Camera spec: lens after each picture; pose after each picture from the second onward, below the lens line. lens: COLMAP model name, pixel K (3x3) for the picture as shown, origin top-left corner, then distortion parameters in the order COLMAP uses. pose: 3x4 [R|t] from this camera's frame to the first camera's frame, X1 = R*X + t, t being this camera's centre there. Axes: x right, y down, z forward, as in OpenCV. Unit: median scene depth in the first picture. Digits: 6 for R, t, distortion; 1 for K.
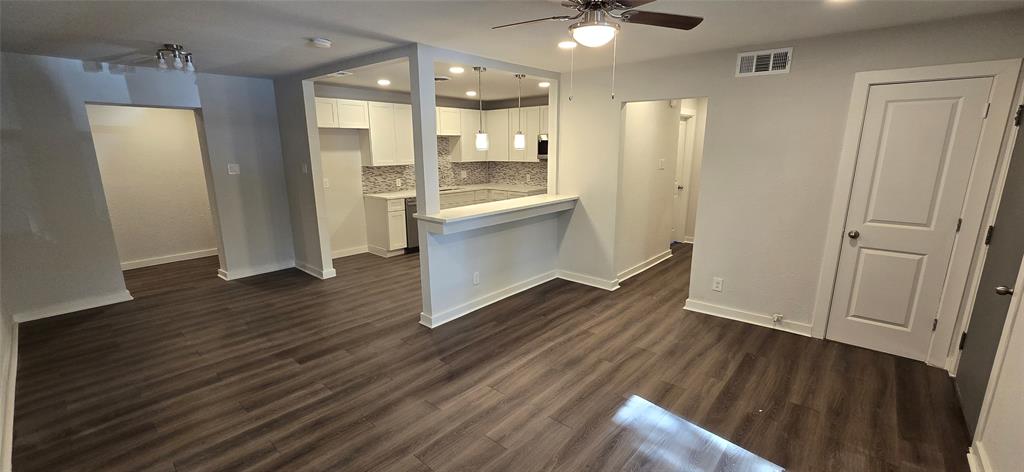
lens RADIAL K [[417.5, 0, 509.0], [0, 417.5, 241.0], [0, 0, 1]] dist [-0.000932, -0.000041]
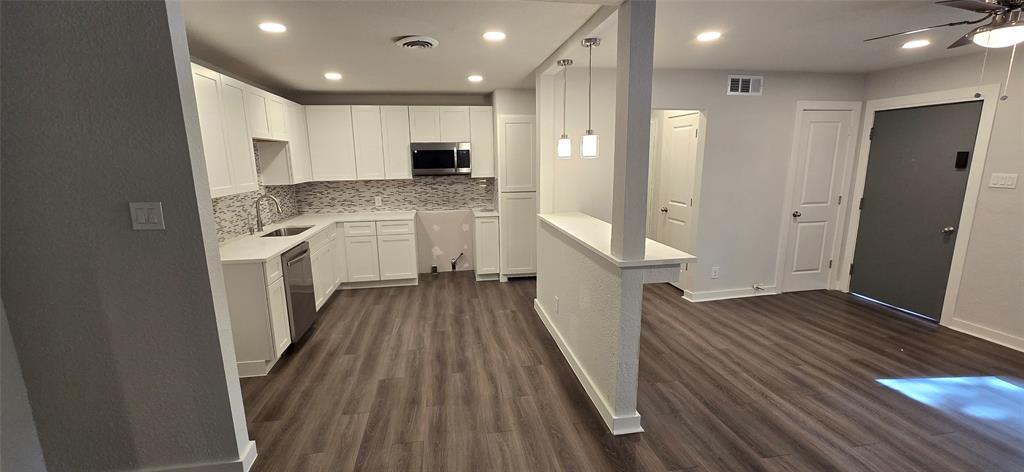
lens RADIAL K [[417.3, 0, 514.6], [0, 417.3, 240.8], [0, 0, 1]] dist [-0.000762, -0.000193]
pose [[0.631730, -0.152468, 0.760047, -0.765317], [0.183386, 0.982030, 0.044573, -0.145964], [-0.753184, 0.111223, 0.648338, 0.711735]]
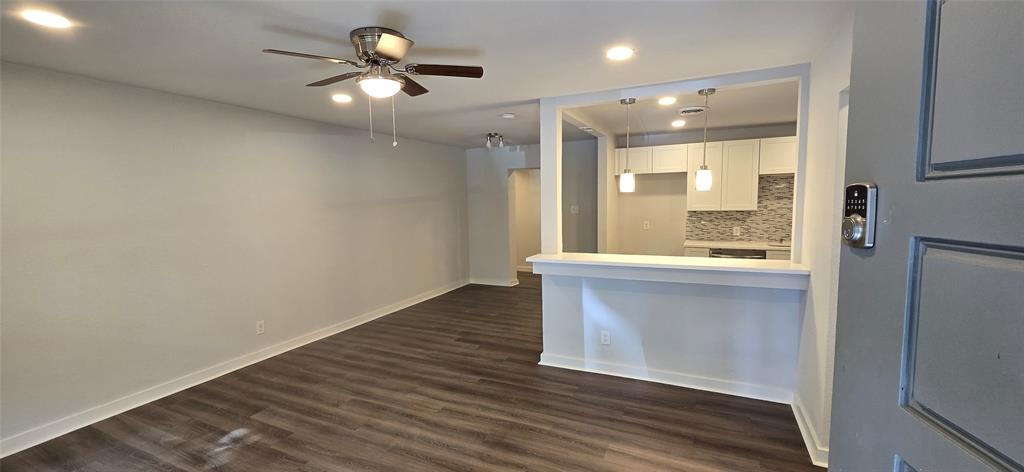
lens RADIAL K [[417.5, 0, 509.0], [0, 417.5, 241.0], [0, 0, 1]] dist [-0.000932, -0.000041]
pose [[0.275017, 0.093852, -0.956848, 0.760169], [-0.196077, 0.979783, 0.039745, -0.115397], [0.941233, 0.176685, 0.287859, 0.592167]]
